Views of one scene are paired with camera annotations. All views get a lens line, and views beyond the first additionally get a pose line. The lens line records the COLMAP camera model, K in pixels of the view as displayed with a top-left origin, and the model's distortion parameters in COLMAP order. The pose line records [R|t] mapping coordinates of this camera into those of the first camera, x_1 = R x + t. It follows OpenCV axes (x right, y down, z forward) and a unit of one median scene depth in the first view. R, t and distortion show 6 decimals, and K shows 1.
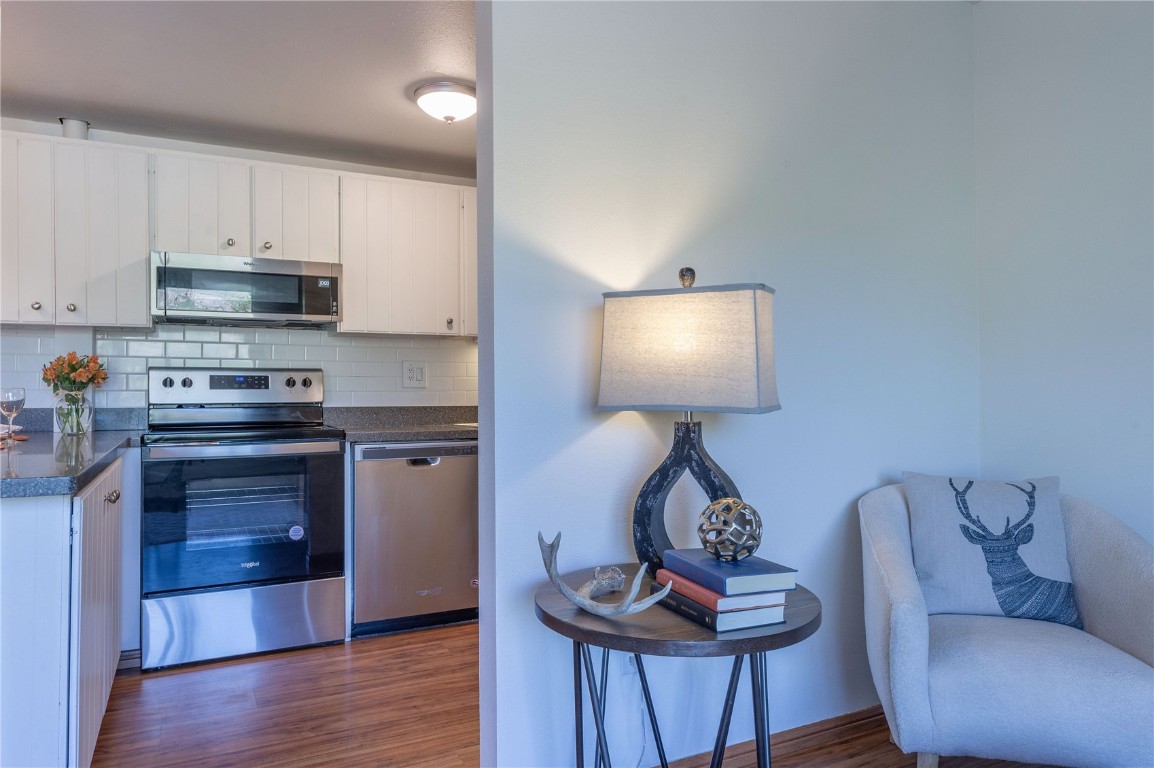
lens RADIAL K [[746.4, 0, 566.6], [0, 746.4, 385.4], [0, 0, 1]] dist [-0.004353, 0.004777]
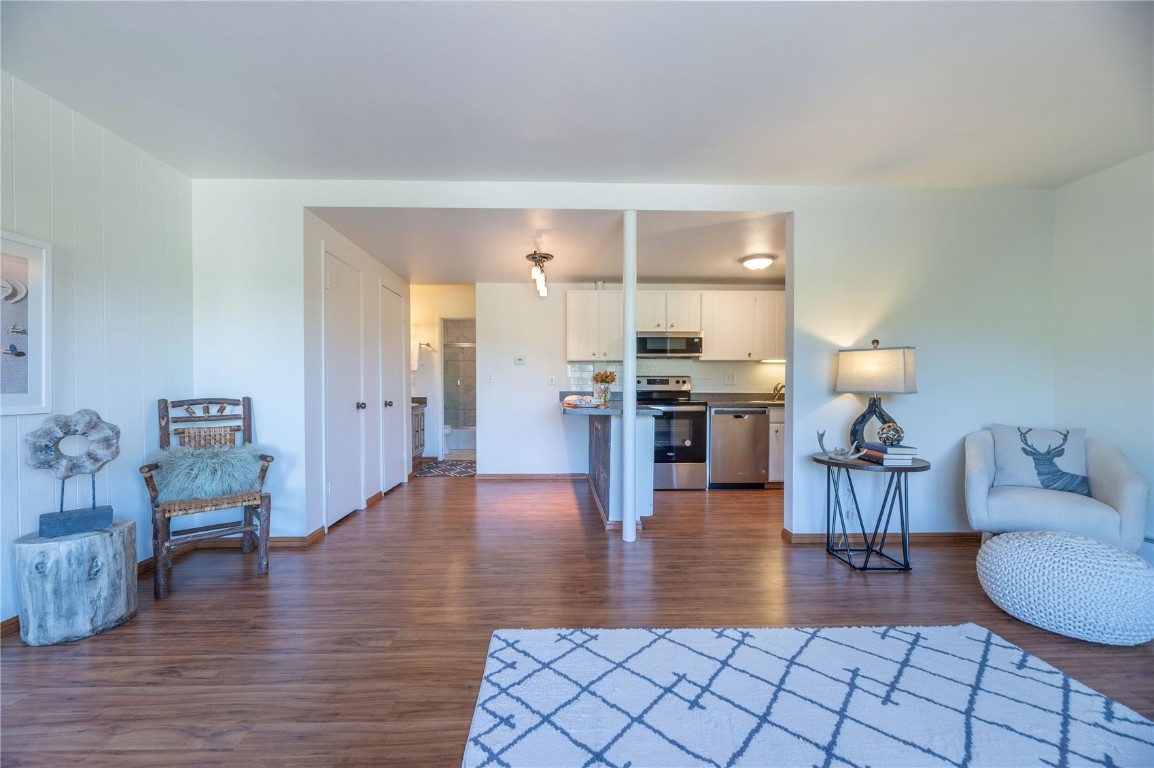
lens RADIAL K [[466.5, 0, 564.3], [0, 466.5, 393.3], [0, 0, 1]] dist [-0.001813, -0.000468]
pose [[0.903364, 0.010888, -0.428736, -0.073817], [-0.000635, 0.999711, 0.024051, -0.003717], [0.428874, -0.021455, 0.903109, -0.577392]]
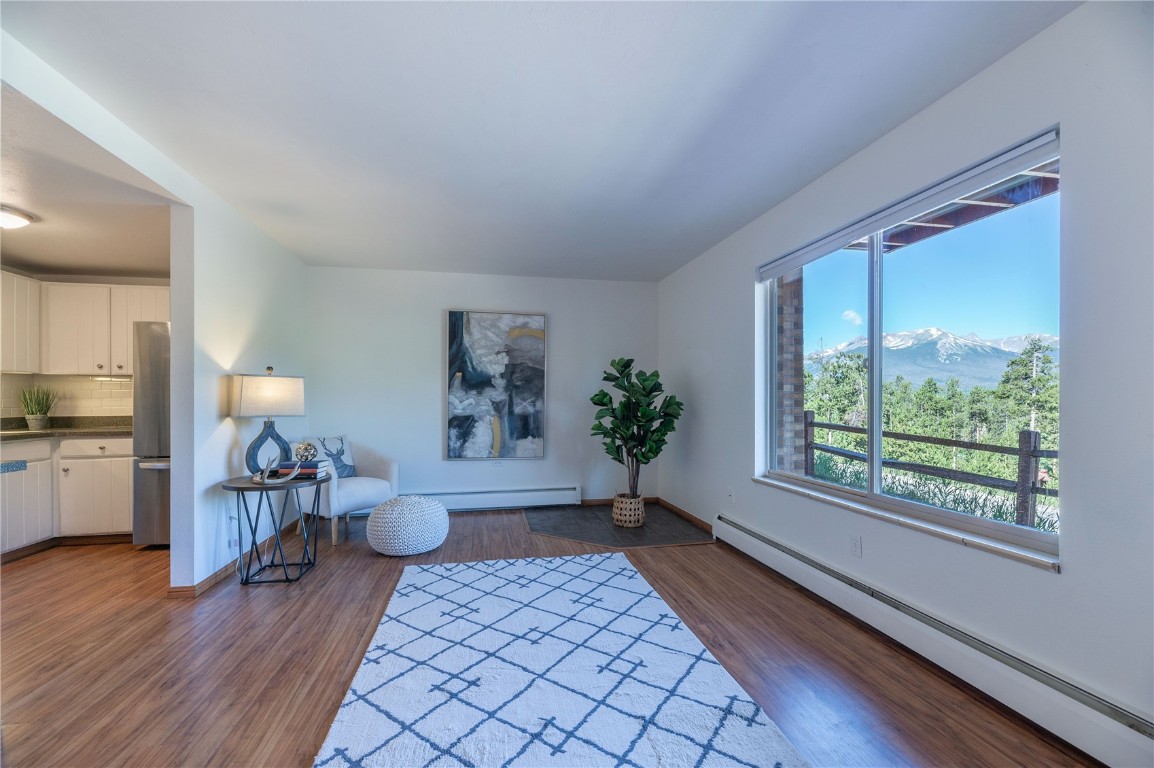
lens RADIAL K [[466.5, 0, 571.4], [0, 466.5, 400.9], [0, 0, 1]] dist [-0.001813, -0.000468]
pose [[0.275376, 0.000959, 0.961336, -0.723245], [-0.008531, 0.999963, 0.001447, -0.024240], [-0.961299, -0.008600, 0.275374, -0.348486]]
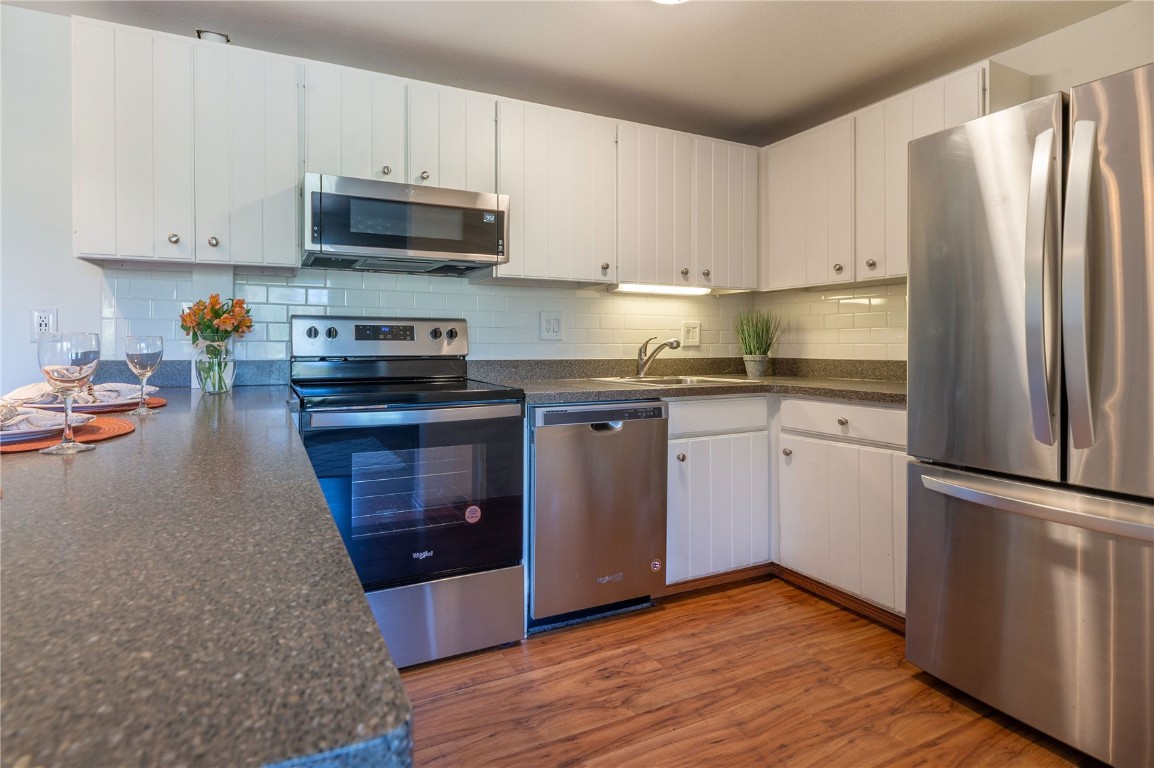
lens RADIAL K [[531.6, 0, 481.2], [0, 531.6, 343.8], [0, 0, 1]] dist [-0.001356, -0.000053]
pose [[0.997158, 0.004995, -0.075172, -0.318195], [-0.004443, 0.999962, 0.007509, 0.004325], [0.075206, -0.007153, 0.997142, 0.426160]]
